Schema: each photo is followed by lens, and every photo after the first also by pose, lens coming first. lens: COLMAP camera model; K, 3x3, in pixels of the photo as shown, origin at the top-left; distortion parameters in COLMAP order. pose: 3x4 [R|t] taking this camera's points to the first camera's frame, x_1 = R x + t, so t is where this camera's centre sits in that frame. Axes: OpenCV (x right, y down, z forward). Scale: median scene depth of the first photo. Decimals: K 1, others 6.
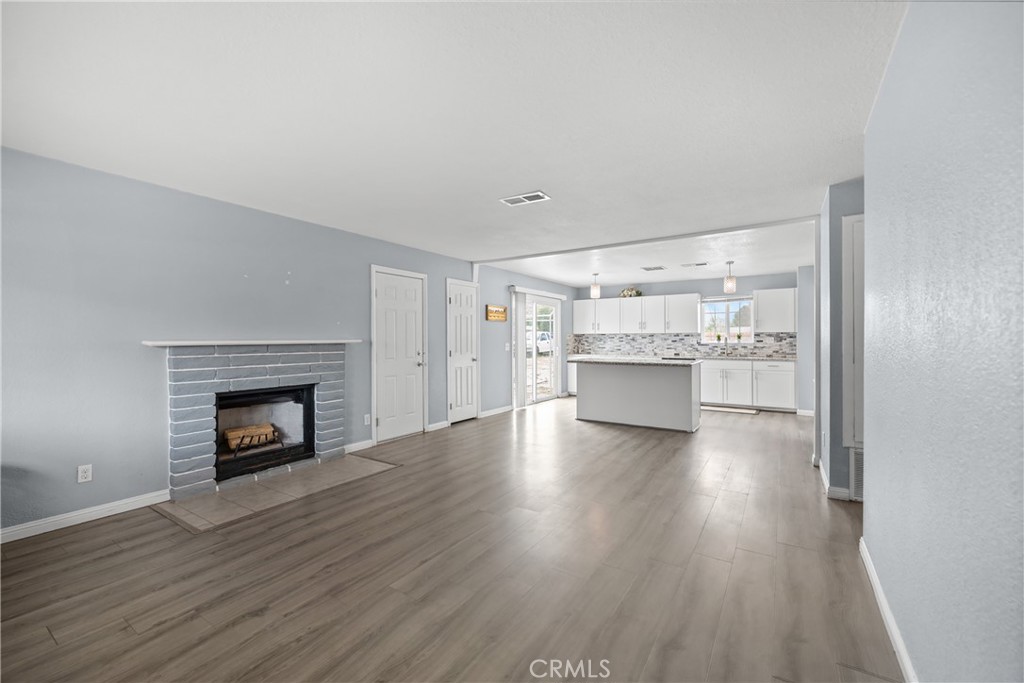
lens RADIAL K [[417.6, 0, 512.0], [0, 417.6, 341.5], [0, 0, 1]] dist [-0.001139, -0.000231]
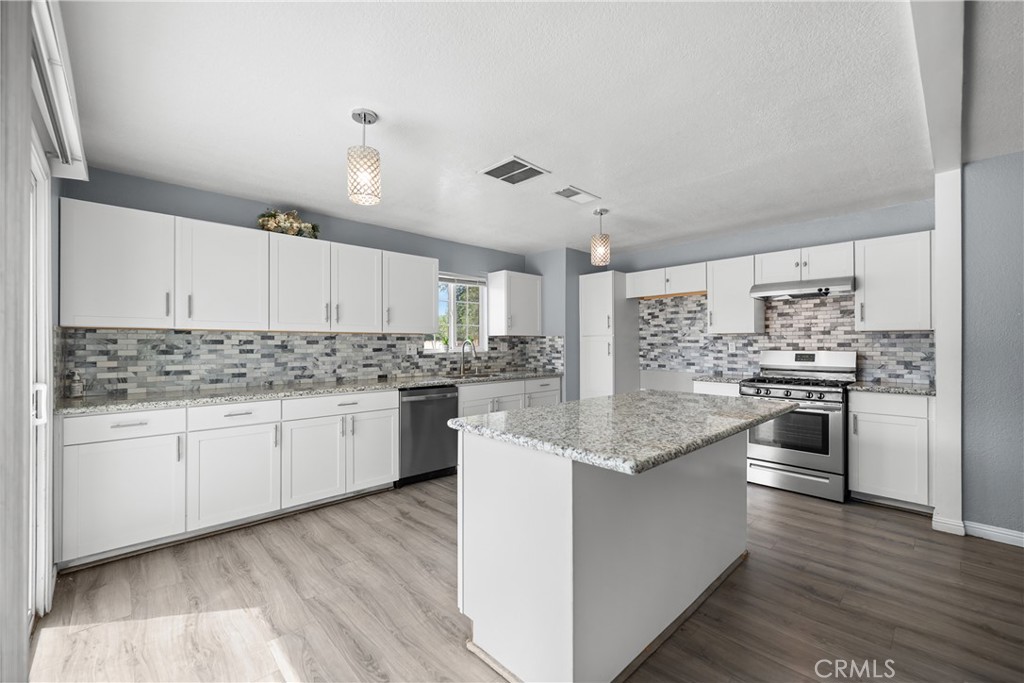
lens RADIAL K [[417.6, 0, 512.0], [0, 417.6, 341.5], [0, 0, 1]] dist [-0.001139, -0.000231]
pose [[0.230483, 0.007939, 0.973044, -0.047346], [0.006171, 0.999935, -0.009621, -0.005437], [-0.973057, 0.008222, 0.230418, 0.789918]]
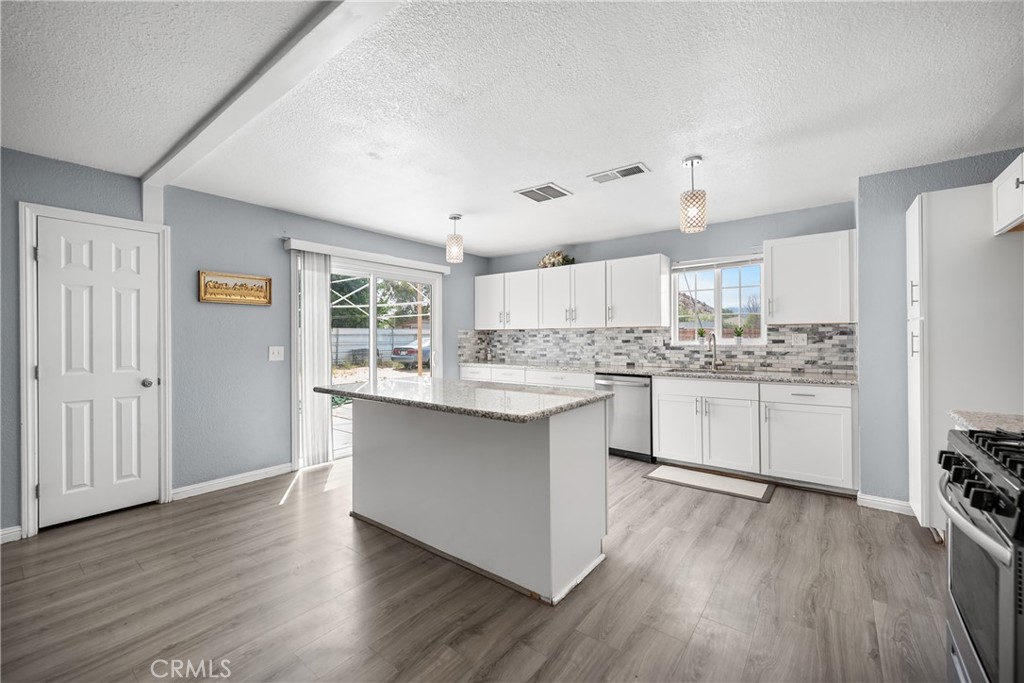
lens RADIAL K [[417.9, 0, 511.9], [0, 417.9, 337.2], [0, 0, 1]] dist [-0.002070, -0.000060]
pose [[0.997197, -0.003017, -0.074764, 0.294139], [0.002530, 0.999975, -0.006617, -0.003453], [0.074782, 0.006410, 0.997179, 0.446391]]
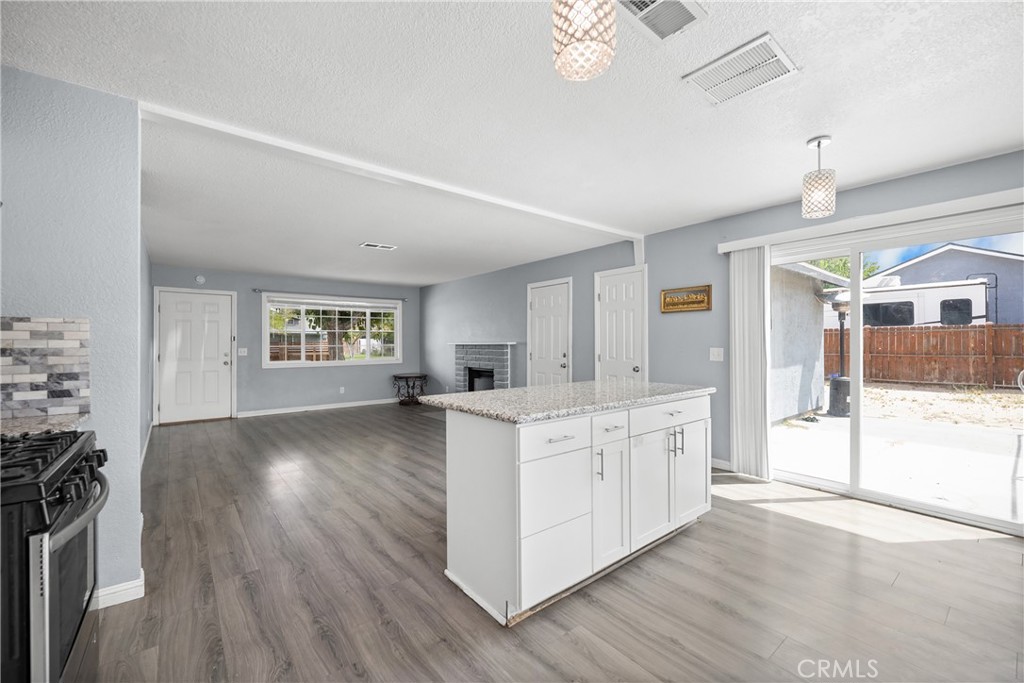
lens RADIAL K [[416.2, 0, 512.0], [0, 416.2, 341.5], [0, 0, 1]] dist [0.002587, 0.000121]
pose [[-0.301567, 0.000945, -0.953445, 0.551386], [-0.000494, 0.999999, 0.001147, -0.004719], [0.953445, 0.000817, -0.301566, 0.817847]]
